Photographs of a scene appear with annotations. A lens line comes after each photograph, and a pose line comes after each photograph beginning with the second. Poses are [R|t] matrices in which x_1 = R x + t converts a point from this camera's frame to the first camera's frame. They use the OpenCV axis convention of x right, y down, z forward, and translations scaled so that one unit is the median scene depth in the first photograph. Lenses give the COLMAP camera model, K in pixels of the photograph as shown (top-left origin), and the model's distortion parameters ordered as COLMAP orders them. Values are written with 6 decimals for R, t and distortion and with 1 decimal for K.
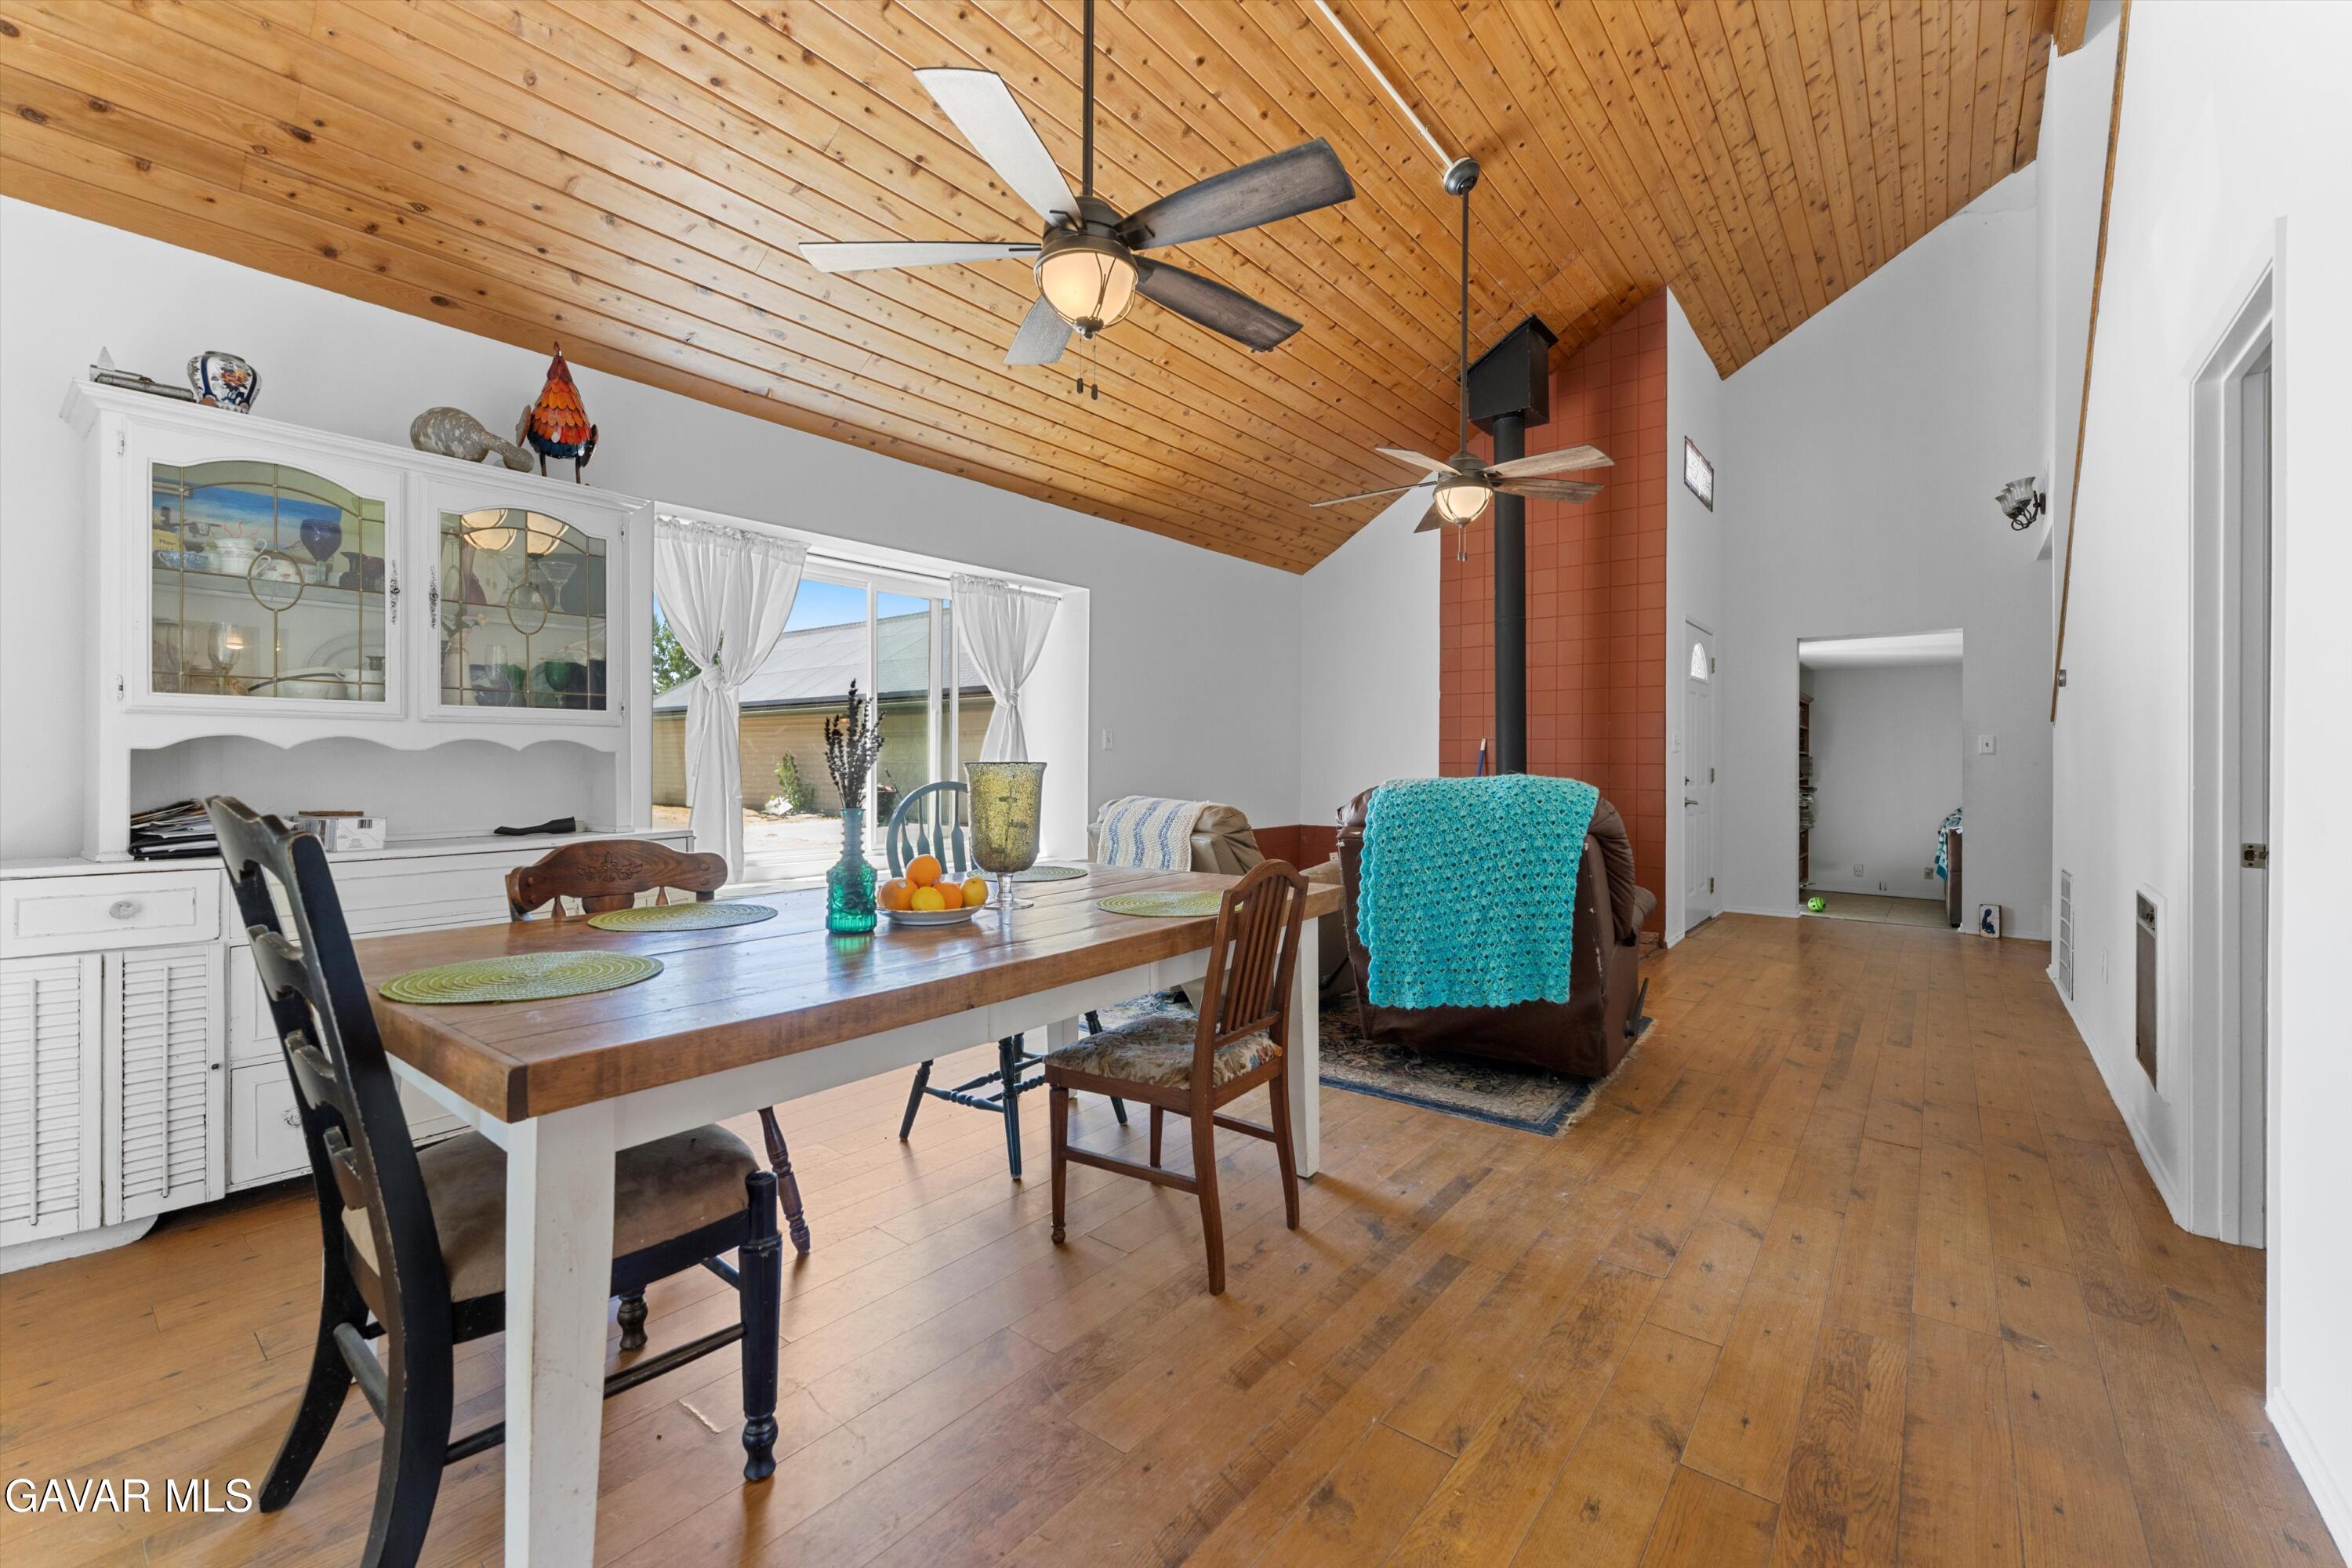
lens RADIAL K [[967.2, 0, 1164.7], [0, 967.2, 791.5], [0, 0, 1]] dist [-0.000573, -0.000028]
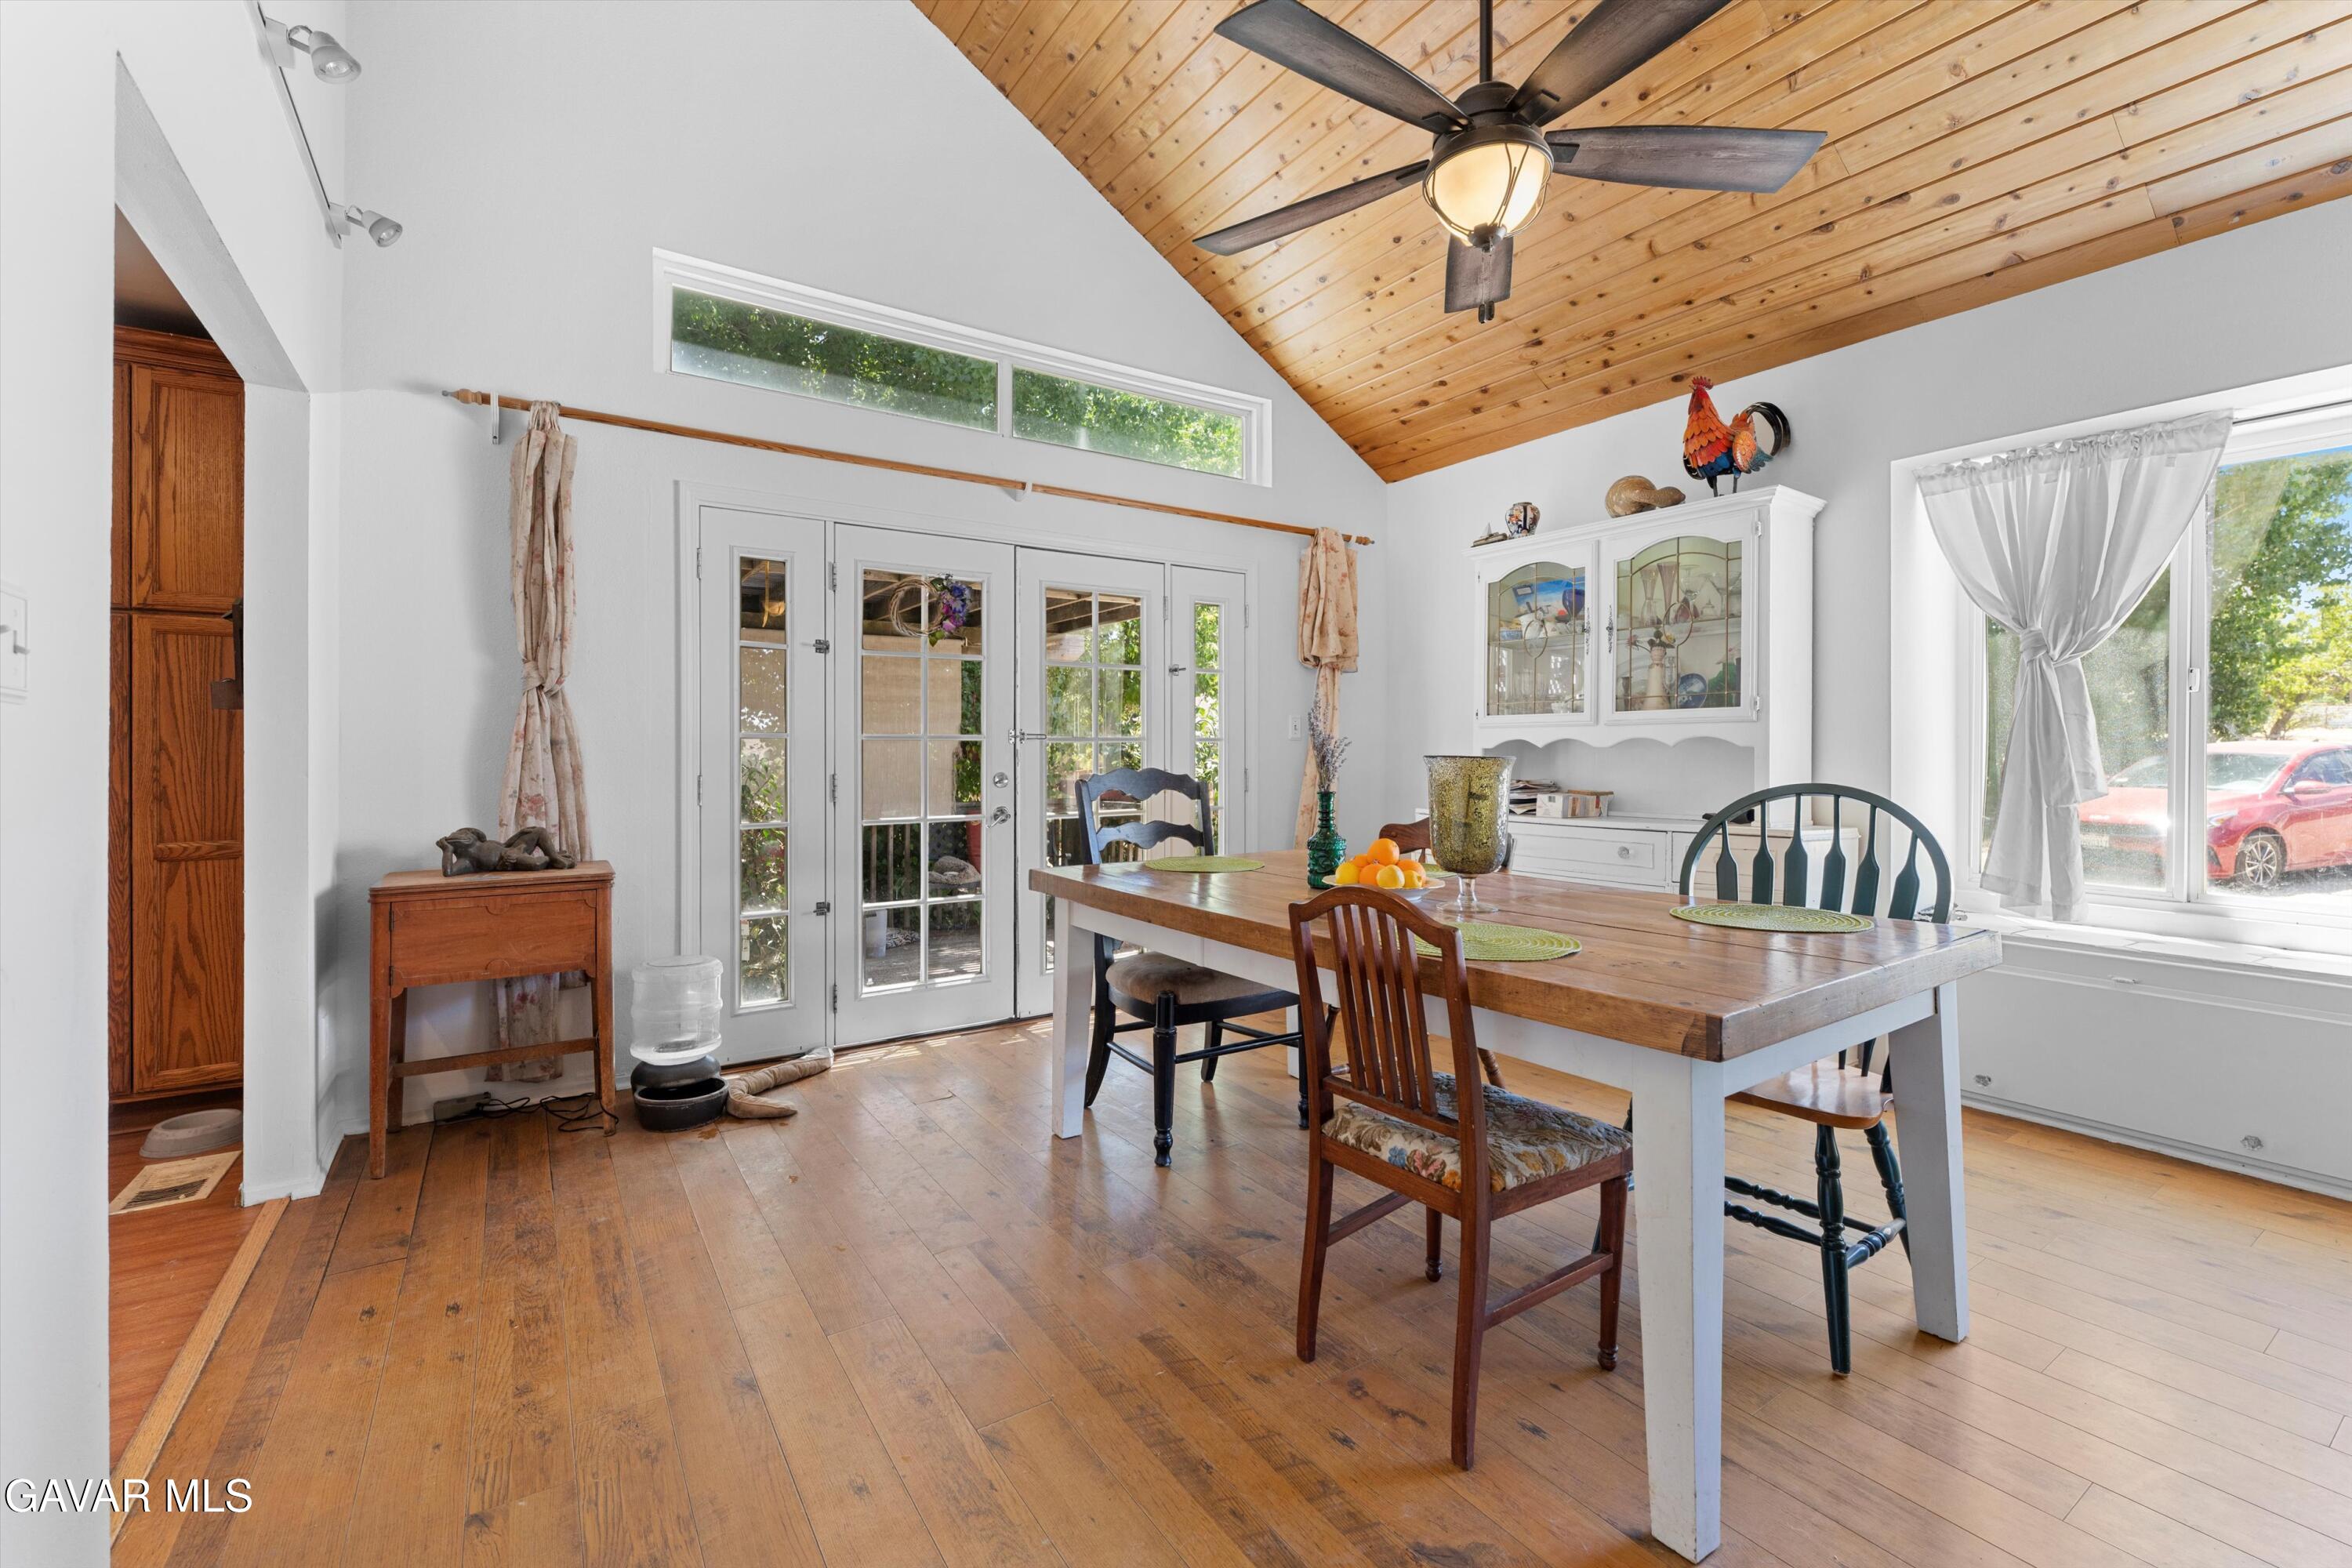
lens RADIAL K [[967.2, 0, 1164.7], [0, 967.2, 791.5], [0, 0, 1]] dist [-0.000573, -0.000028]
pose [[-0.299402, 0.036919, -0.953413, 0.695614], [-0.031886, 0.998306, 0.048670, -0.027446], [0.953594, 0.044972, -0.297718, 0.849971]]
